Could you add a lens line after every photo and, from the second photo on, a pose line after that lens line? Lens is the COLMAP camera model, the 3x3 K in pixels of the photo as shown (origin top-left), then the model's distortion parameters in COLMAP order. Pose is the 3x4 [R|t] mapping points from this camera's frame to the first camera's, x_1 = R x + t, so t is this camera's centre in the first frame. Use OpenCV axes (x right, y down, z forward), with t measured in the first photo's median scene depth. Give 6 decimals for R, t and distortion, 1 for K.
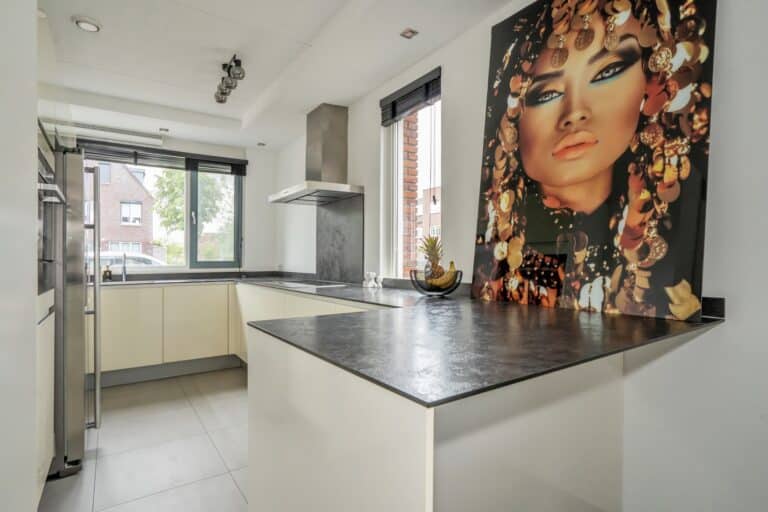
lens RADIAL K [[407.5, 0, 384.0], [0, 407.5, 256.0], [0, 0, 1]] dist [0.001875, 0.000288]
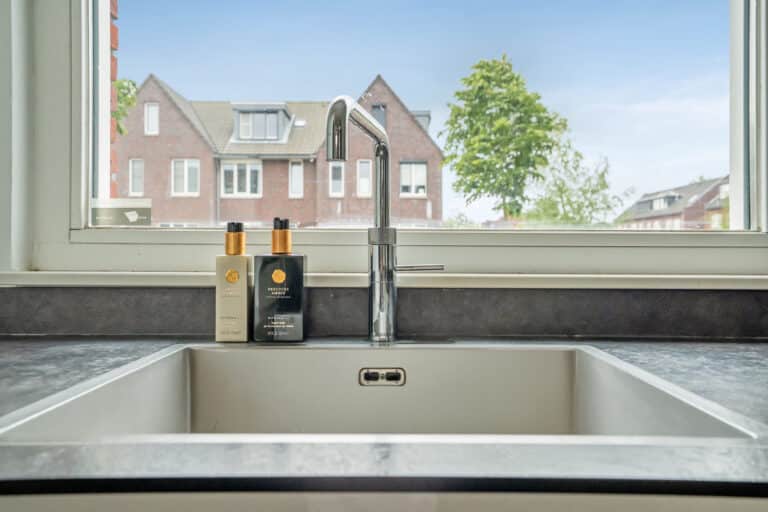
lens RADIAL K [[678.0, 0, 384.0], [0, 678.0, 256.0], [0, 0, 1]] dist [0.001664, 0.000269]
pose [[0.826893, 0.007829, -0.562305, -1.020113], [-0.000387, 0.999911, 0.013353, 0.064110], [0.562359, -0.010824, 0.826822, 1.625635]]
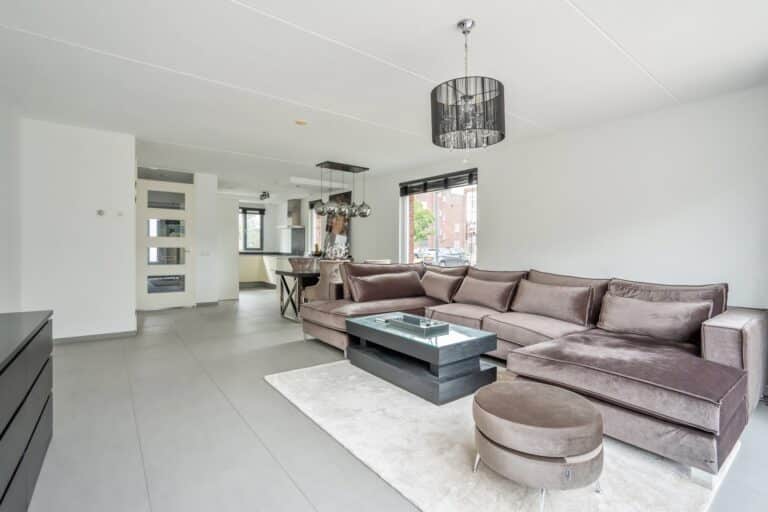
lens RADIAL K [[363.1, 0, 374.4], [0, 363.1, 251.2], [0, 0, 1]] dist [-0.030634, 0.012126]
pose [[0.999465, 0.005411, 0.032267, 0.647171], [-0.006287, 0.999613, 0.027098, -0.082212], [-0.032108, -0.027286, 0.999112, -3.018999]]
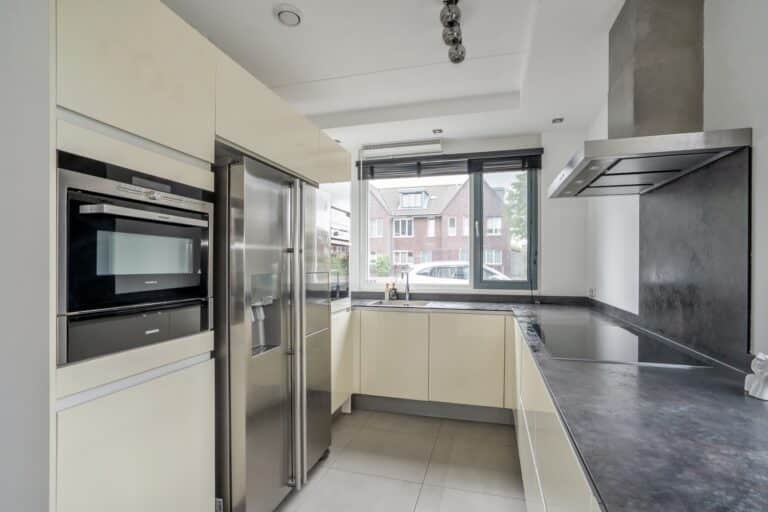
lens RADIAL K [[373.2, 0, 384.0], [0, 373.2, 256.0], [0, 0, 1]] dist [-0.013996, 0.000216]
pose [[0.653118, -0.007459, -0.757220, -0.019588], [-0.001125, 0.999941, -0.010820, -0.062865], [0.757256, 0.007918, 0.653071, 0.766817]]
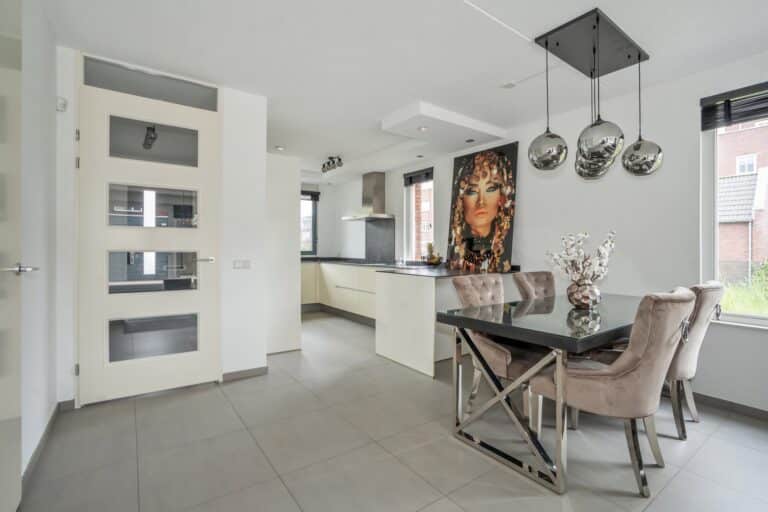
lens RADIAL K [[368.4, 0, 386.8], [0, 368.4, 240.3], [0, 0, 1]] dist [-0.002156, 0.000084]
pose [[0.999801, -0.000637, 0.019963, -0.196220], [0.000774, 0.999976, -0.006835, -0.051485], [-0.019958, 0.006849, 0.999777, -1.269536]]
